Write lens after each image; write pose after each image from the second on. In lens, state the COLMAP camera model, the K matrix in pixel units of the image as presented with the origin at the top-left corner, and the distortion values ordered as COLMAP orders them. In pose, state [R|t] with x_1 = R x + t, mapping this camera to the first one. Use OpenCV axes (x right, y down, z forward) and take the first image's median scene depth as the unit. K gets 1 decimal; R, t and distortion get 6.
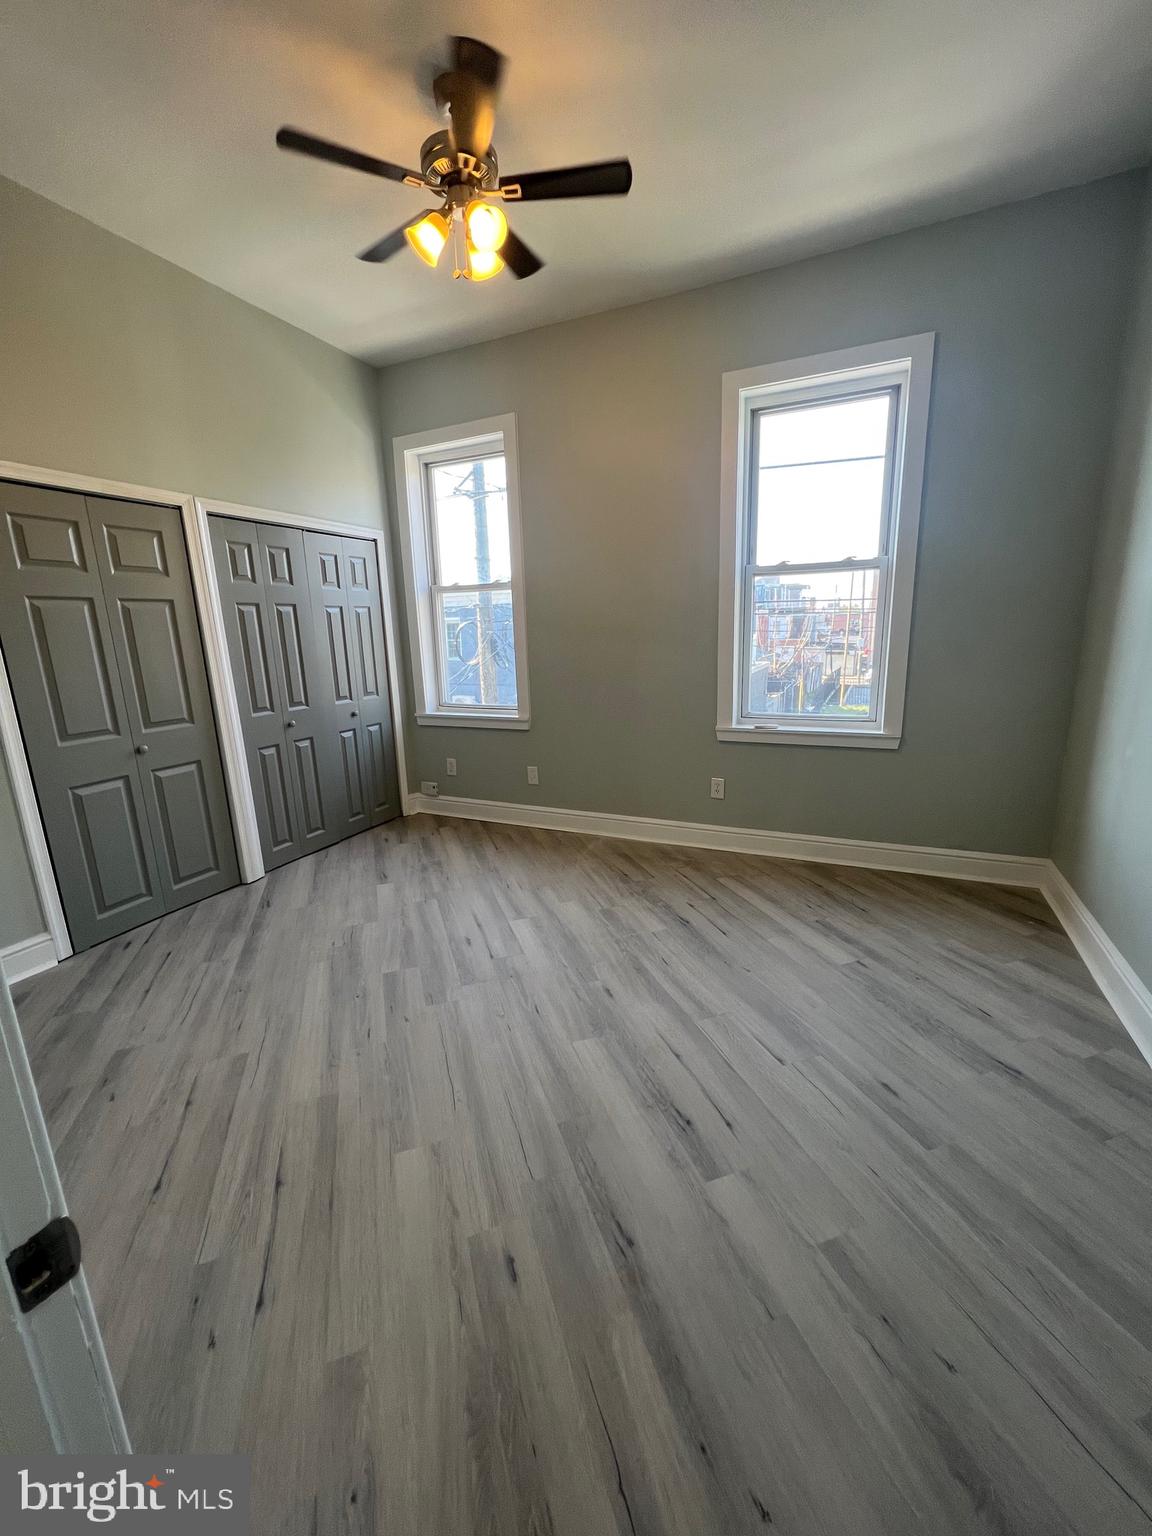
lens RADIAL K [[612.1, 0, 569.1], [0, 612.1, 762.3], [0, 0, 1]] dist [-0.002259, -0.000007]
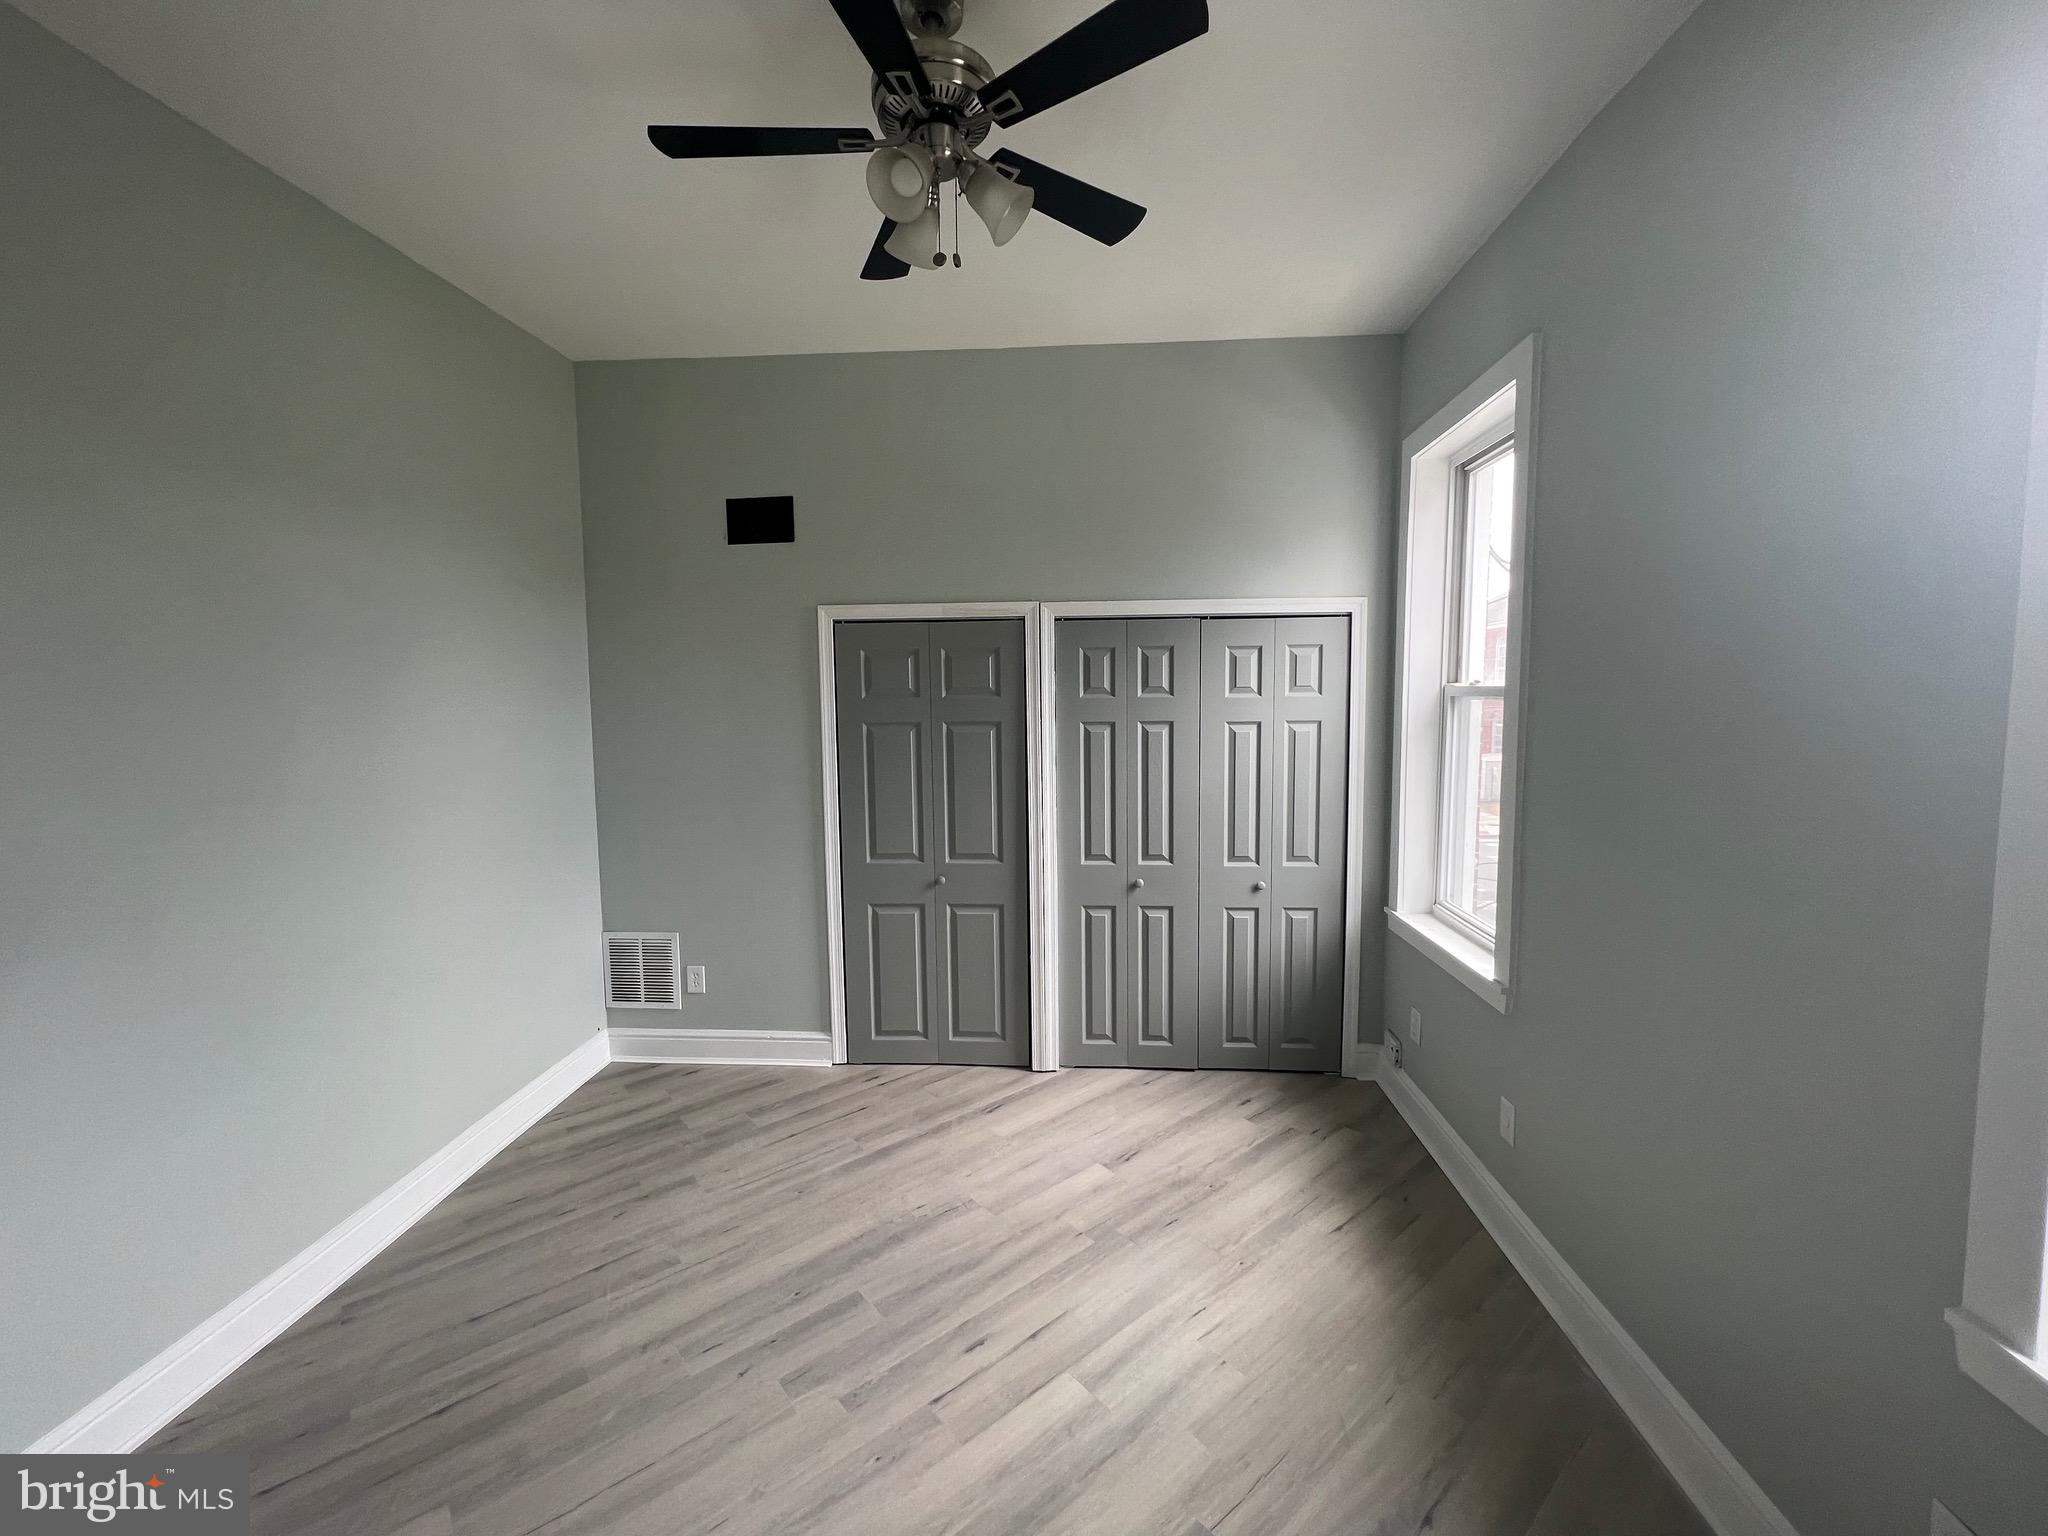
lens RADIAL K [[816.1, 0, 1025.3], [0, 816.1, 768.1], [0, 0, 1]] dist [-0.002259, -0.000007]
pose [[0.368837, 0.109667, -0.923002, 0.386079], [-0.198817, 0.979341, 0.036913, -0.213634], [0.907982, 0.169894, 0.383021, 0.504429]]
